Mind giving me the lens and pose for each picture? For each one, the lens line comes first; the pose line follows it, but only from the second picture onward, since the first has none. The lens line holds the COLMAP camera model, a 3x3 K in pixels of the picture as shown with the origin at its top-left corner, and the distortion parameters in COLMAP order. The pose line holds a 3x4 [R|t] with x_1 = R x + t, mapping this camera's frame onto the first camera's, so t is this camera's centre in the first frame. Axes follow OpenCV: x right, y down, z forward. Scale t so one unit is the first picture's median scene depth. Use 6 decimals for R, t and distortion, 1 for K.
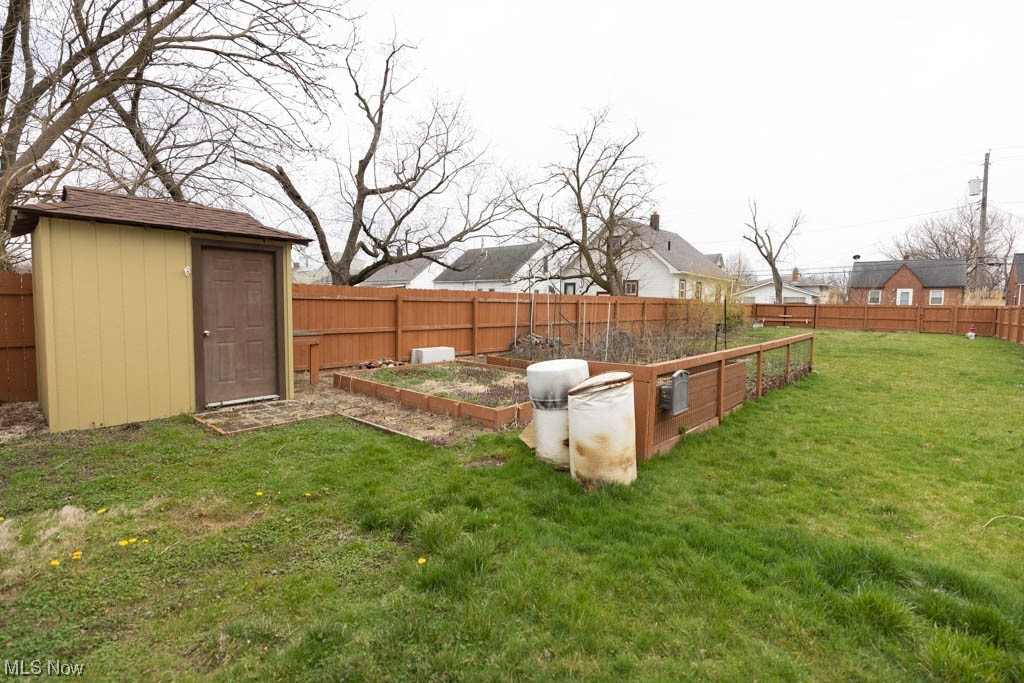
lens RADIAL K [[454.5, 0, 510.7], [0, 454.5, 335.3], [0, 0, 1]] dist [0.003448, 0.001524]
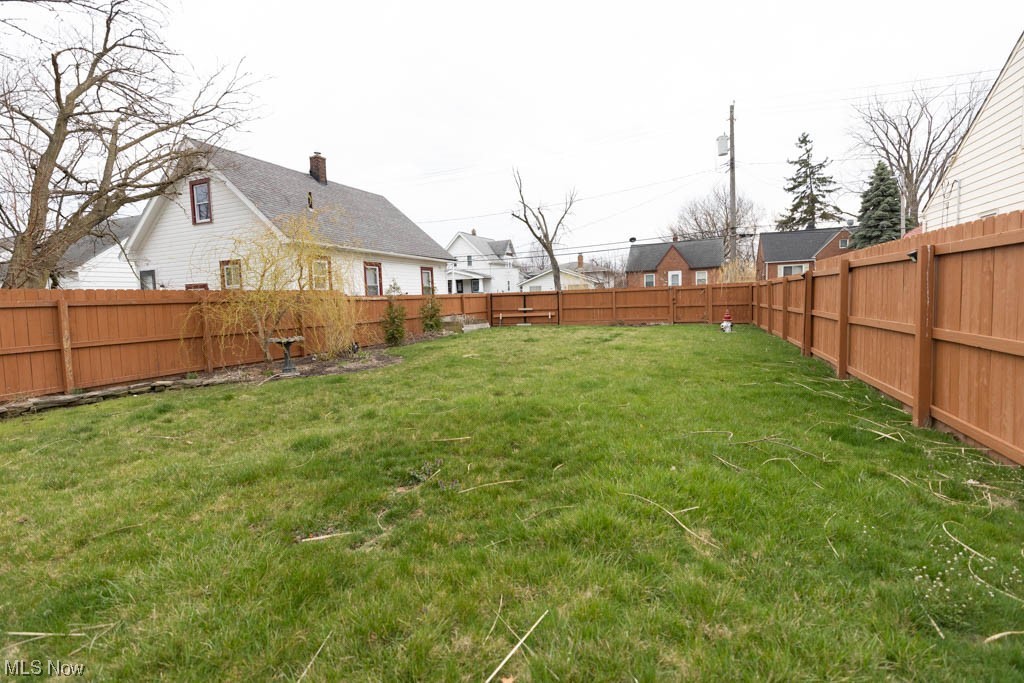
lens RADIAL K [[454.5, 0, 514.1], [0, 454.5, 343.7], [0, 0, 1]] dist [0.003448, 0.001524]
pose [[0.940406, -0.083356, 0.329679, 0.231638], [0.075847, 0.996484, 0.035599, -0.010273], [-0.331488, -0.008472, 0.943422, 0.222496]]
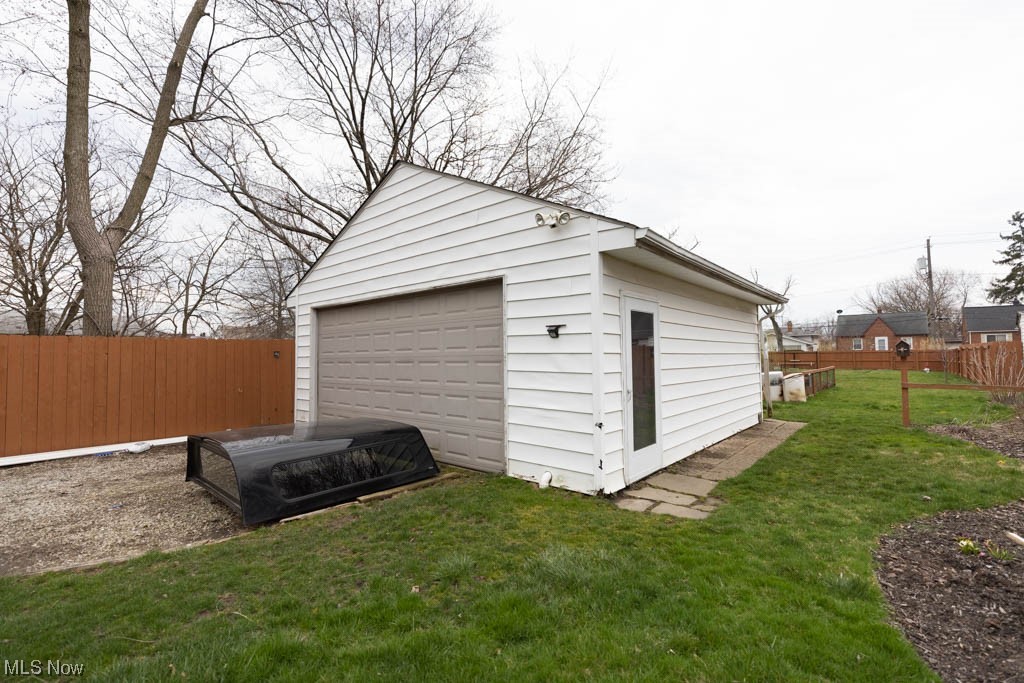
lens RADIAL K [[454.5, 0, 505.2], [0, 454.5, 343.8], [0, 0, 1]] dist [0.003448, 0.001524]
pose [[0.999568, -0.023700, 0.017363, -0.180944], [0.025291, 0.994862, -0.098033, 0.012617], [-0.014951, 0.098429, 0.995032, -0.217991]]
